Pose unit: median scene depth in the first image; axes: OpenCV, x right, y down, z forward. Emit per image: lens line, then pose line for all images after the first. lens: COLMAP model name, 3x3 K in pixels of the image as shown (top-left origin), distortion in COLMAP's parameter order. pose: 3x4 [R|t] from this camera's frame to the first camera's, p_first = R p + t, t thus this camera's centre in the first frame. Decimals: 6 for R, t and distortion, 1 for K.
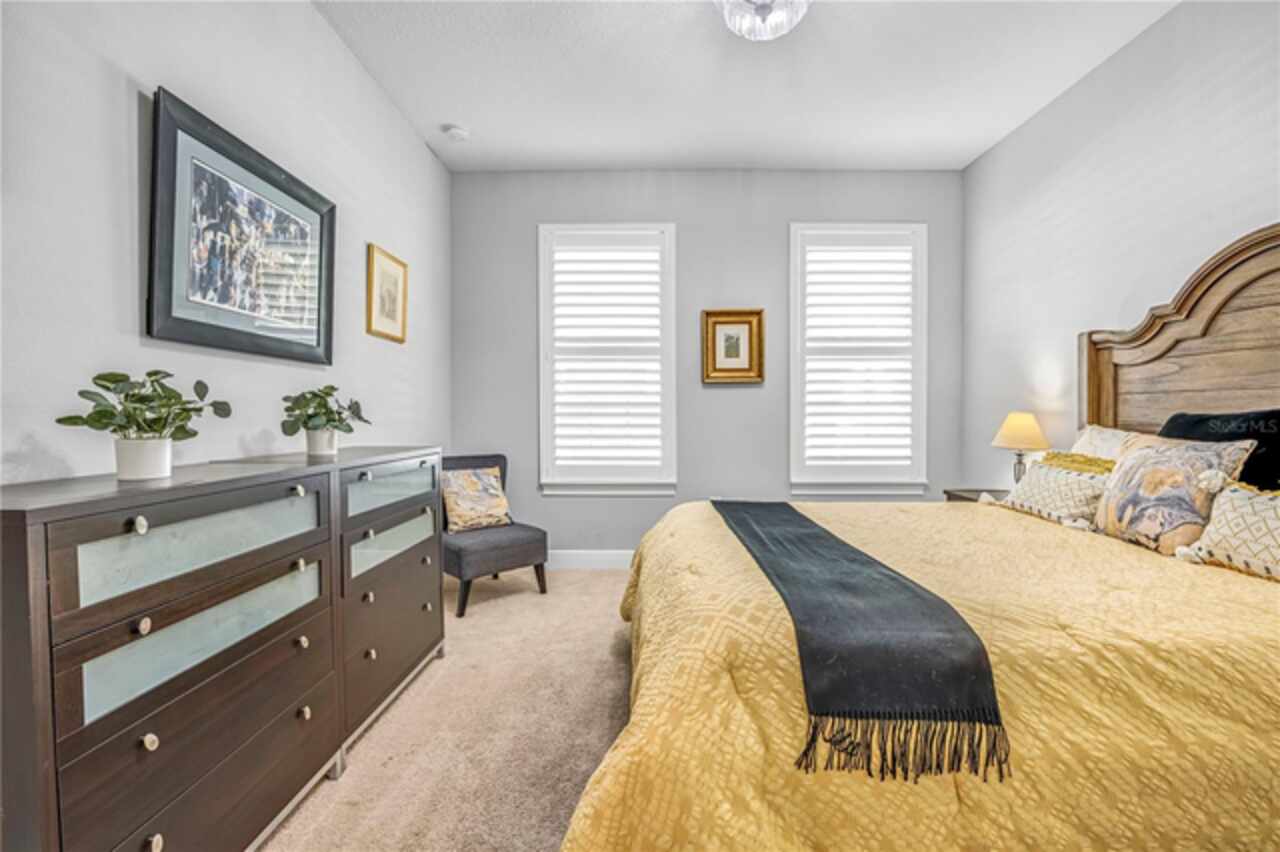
lens RADIAL K [[532.3, 0, 637.1], [0, 532.3, 427.8], [0, 0, 1]] dist [-0.001375, -0.005781]
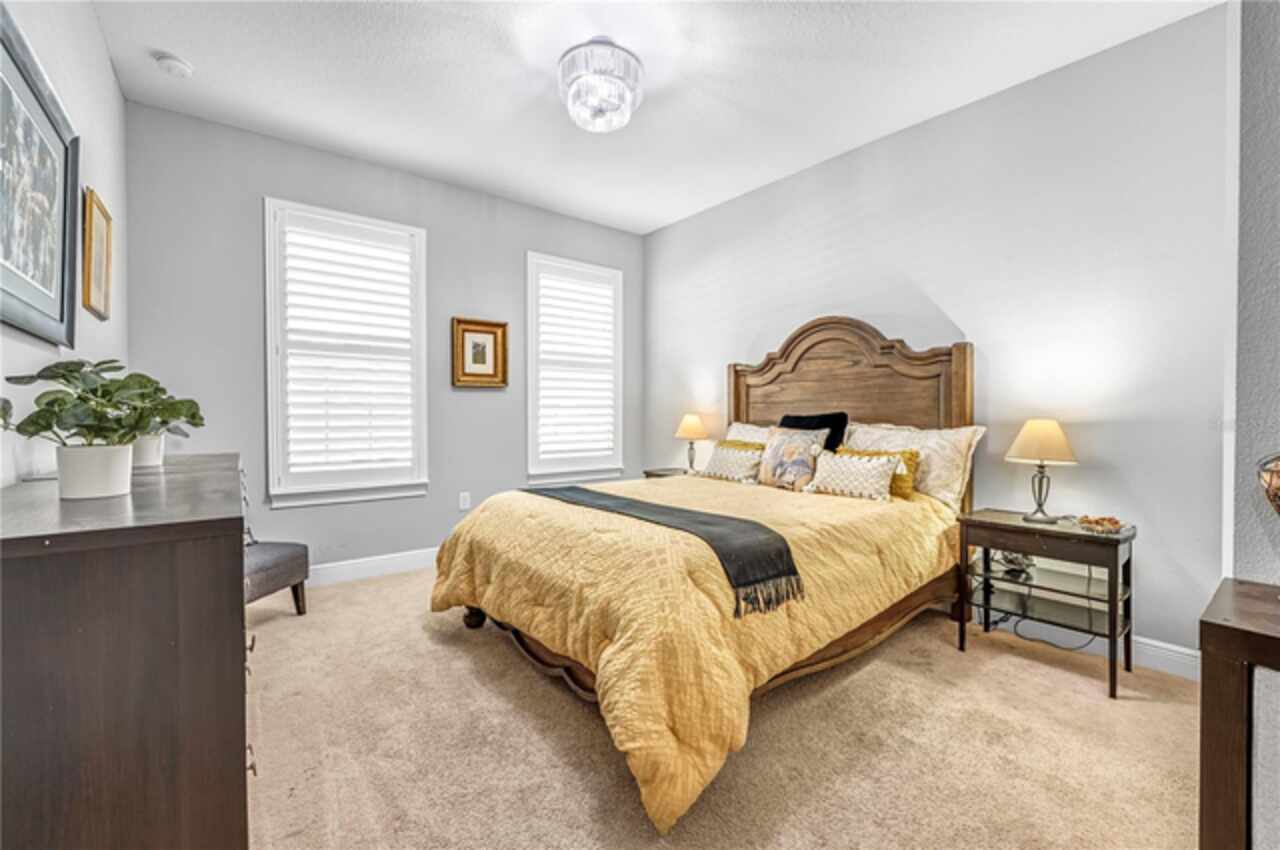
lens RADIAL K [[517.8, 0, 640.0], [0, 517.8, 425.0], [0, 0, 1]] dist [0.000512, 0.000299]
pose [[0.786064, -0.011748, 0.618034, -0.380159], [0.016061, 0.999870, -0.001421, 0.000930], [-0.617936, 0.011043, 0.786150, -0.060281]]
